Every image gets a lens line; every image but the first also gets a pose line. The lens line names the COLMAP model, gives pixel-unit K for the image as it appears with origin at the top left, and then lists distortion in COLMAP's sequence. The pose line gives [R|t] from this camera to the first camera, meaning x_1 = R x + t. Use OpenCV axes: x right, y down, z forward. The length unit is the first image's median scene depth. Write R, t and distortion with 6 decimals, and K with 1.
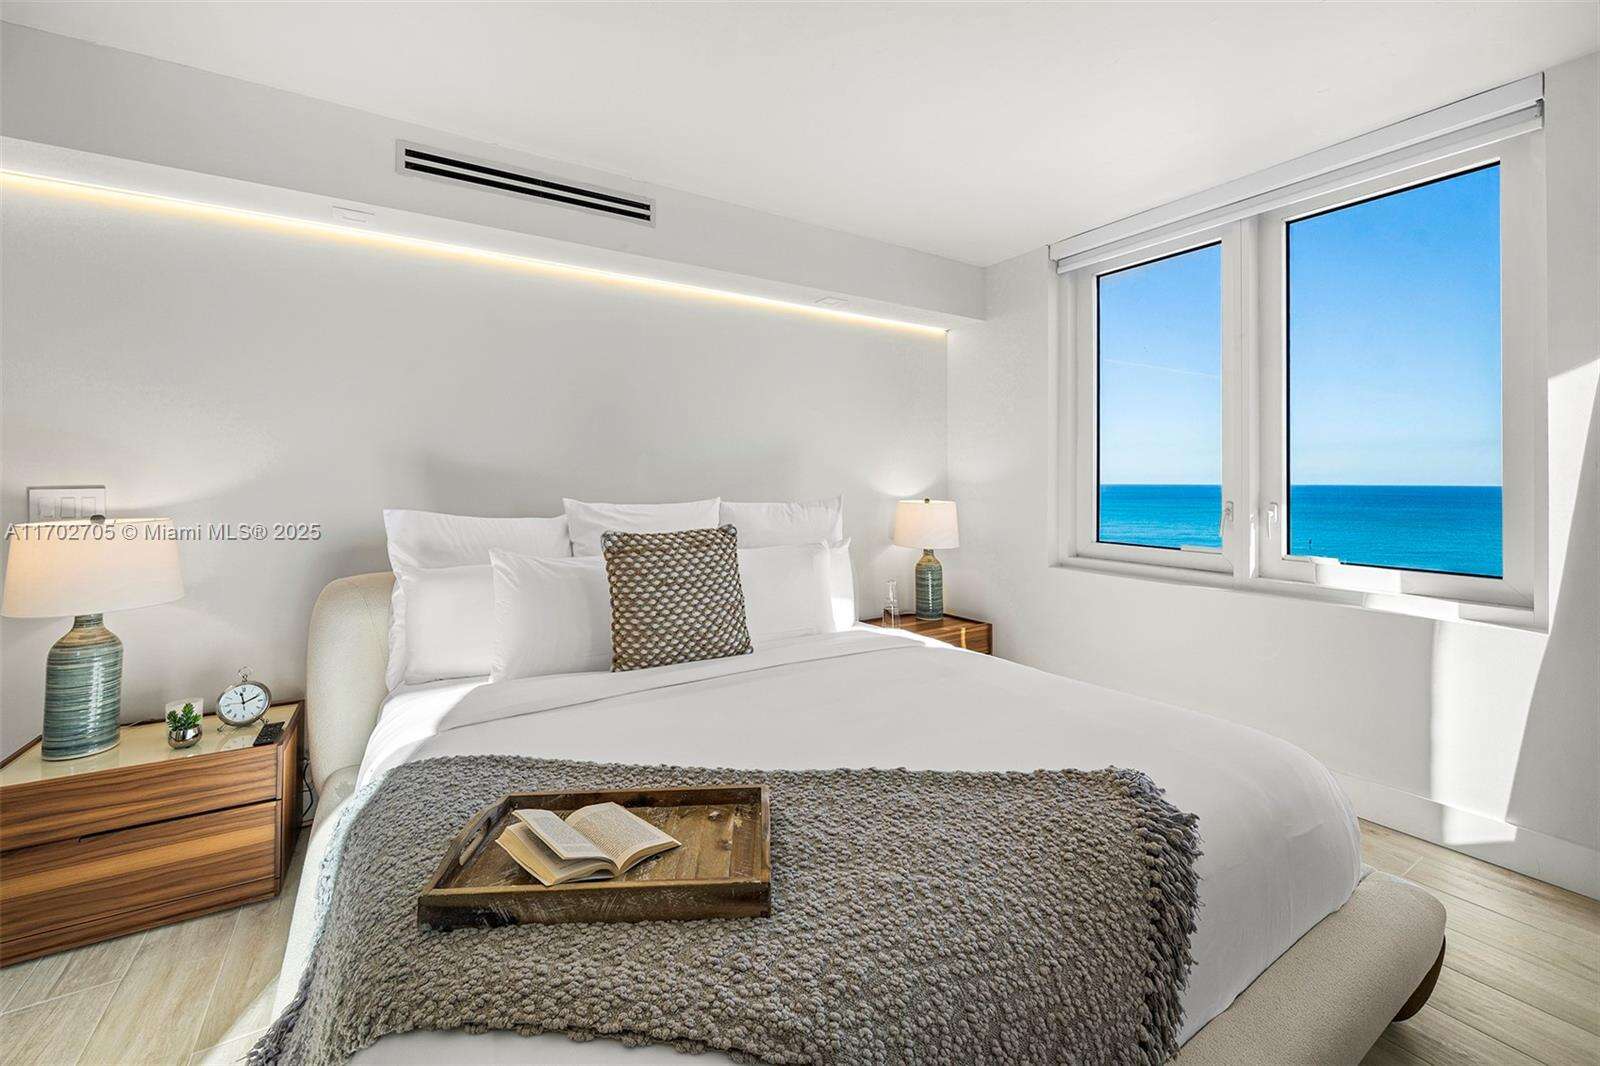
lens RADIAL K [[648.0, 0, 800.8], [0, 648.0, 476.9], [0, 0, 1]] dist [0.003317, -0.000834]
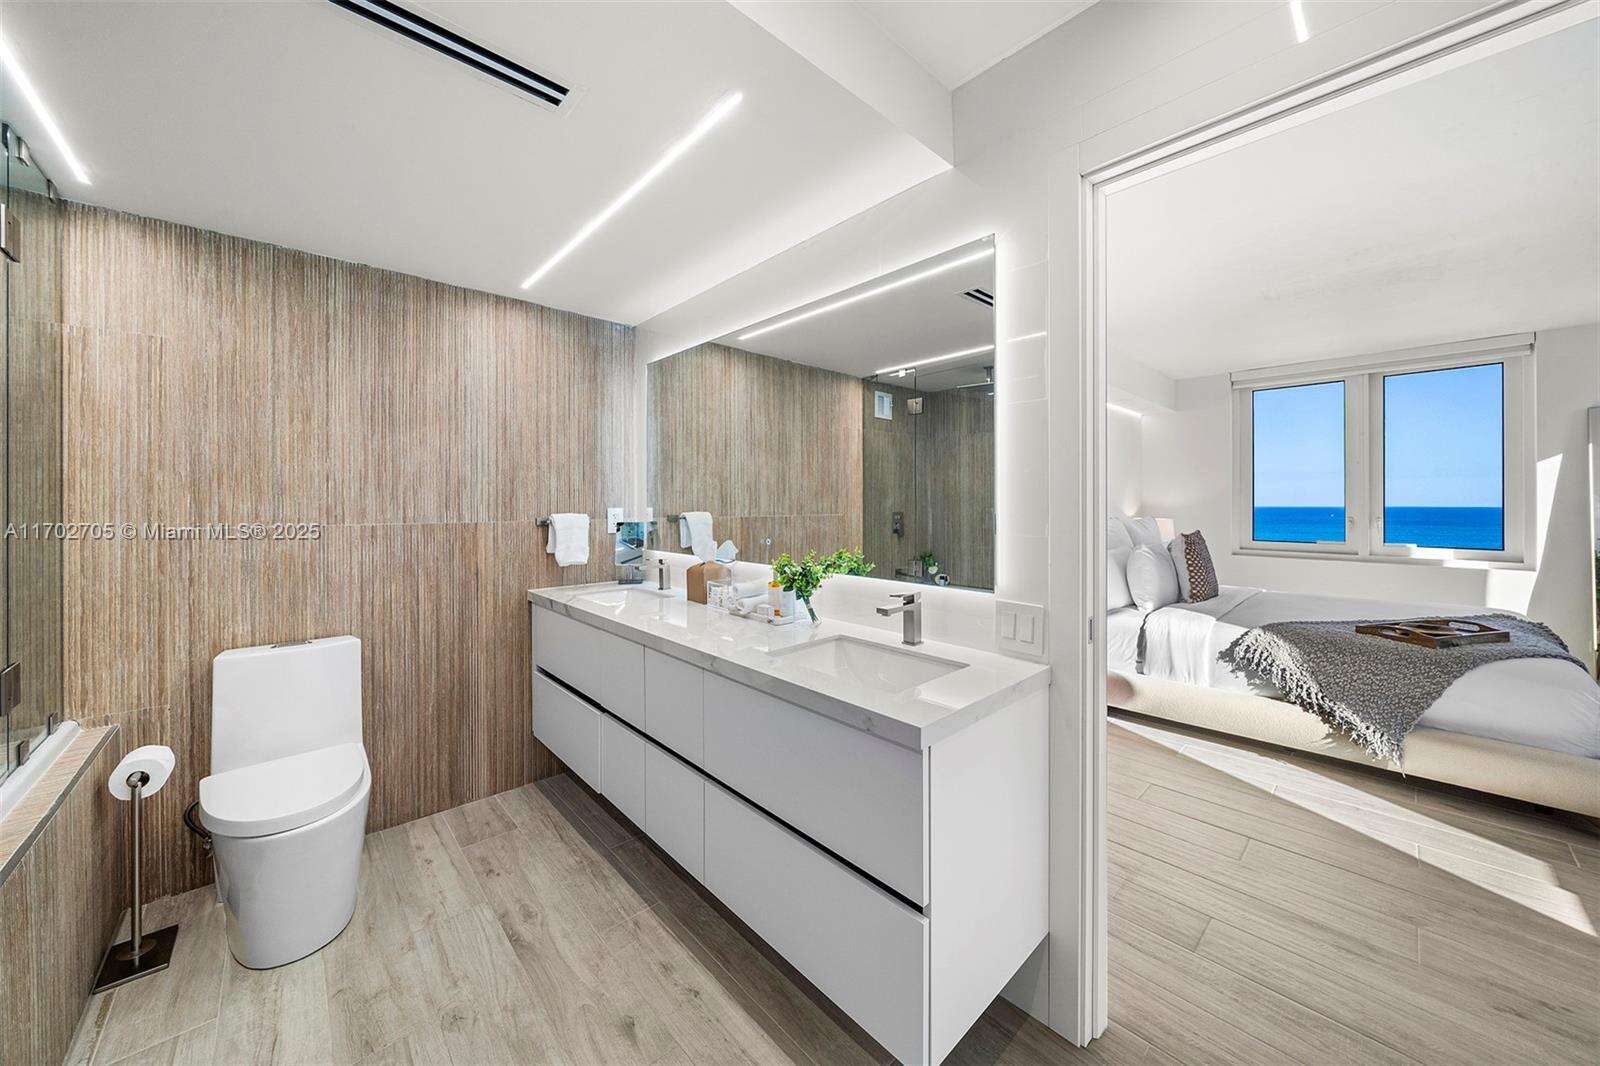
lens RADIAL K [[558.3, 0, 800.2], [0, 558.3, 500.9], [0, 0, 1]] dist [-0.001517, 0.000255]
pose [[0.984086, -0.001845, 0.177682, -1.636764], [0.001965, 0.999998, -0.000502, -0.016022], [-0.177680, 0.000843, 0.984088, -0.453927]]
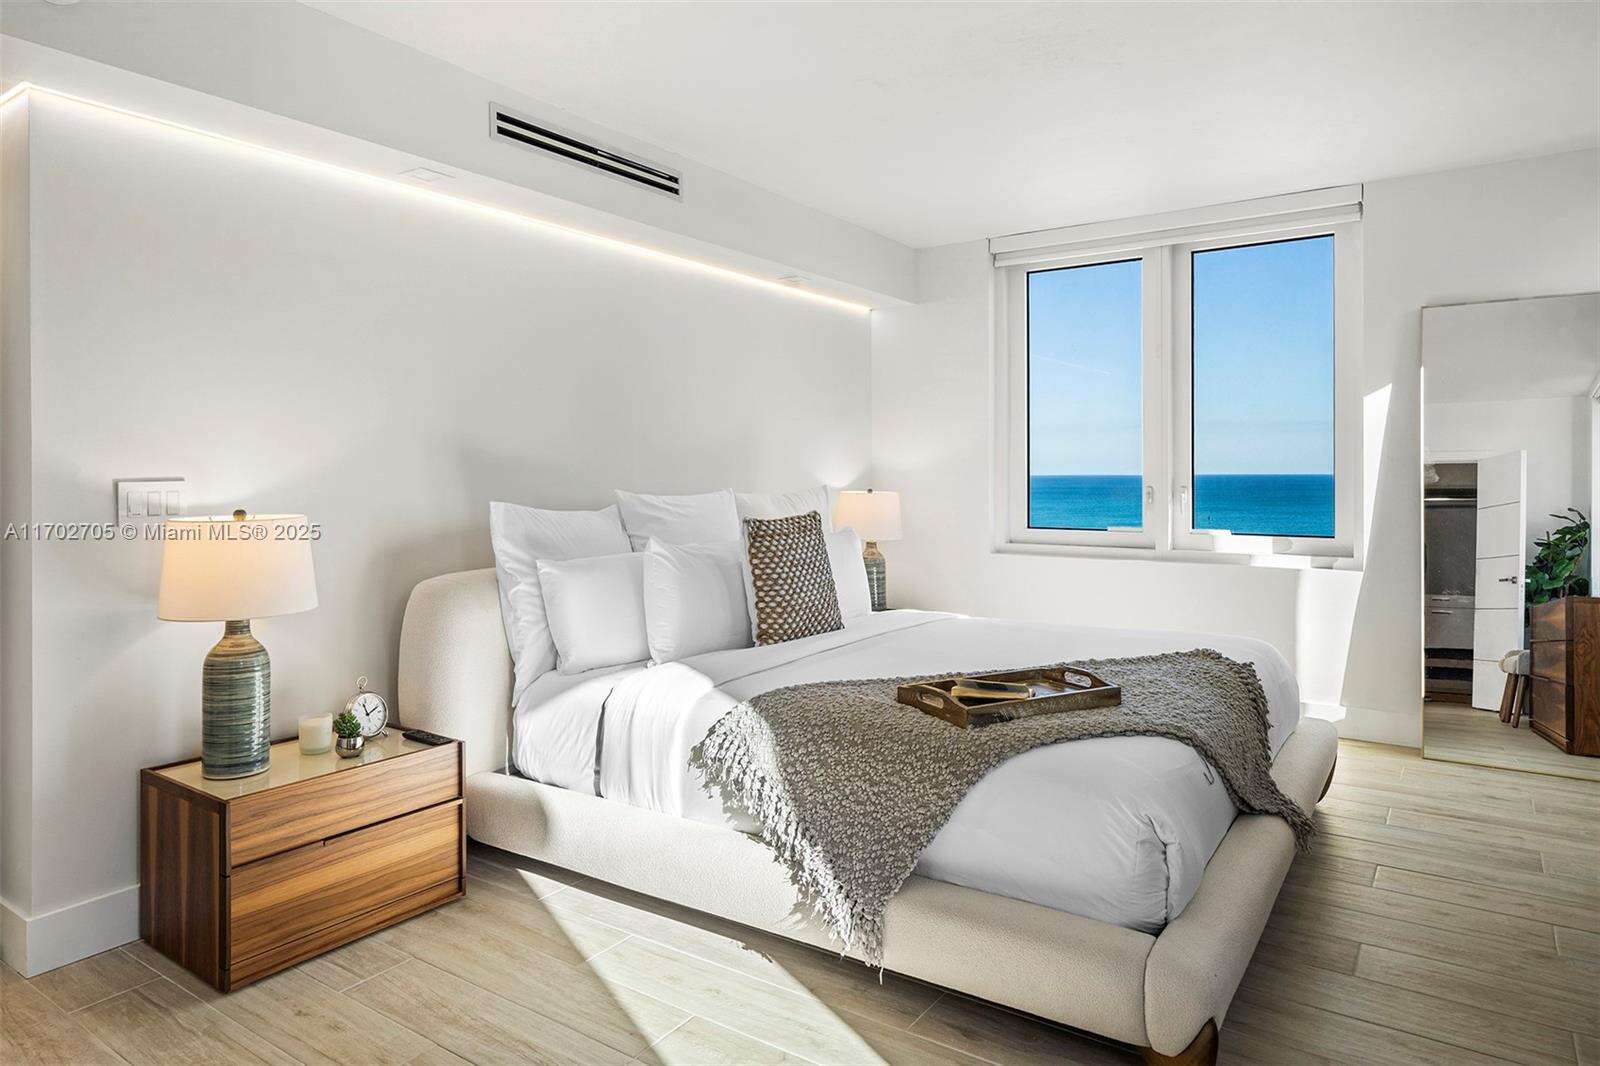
lens RADIAL K [[972.4, 0, 795.6], [0, 972.4, 481.1], [0, 0, 1]] dist [0.008505, 0.005565]
pose [[0.920547, -0.009062, 0.390527, -0.782581], [0.003888, 0.999894, 0.014039, 0.002417], [-0.390613, -0.011405, 0.920485, -0.461681]]
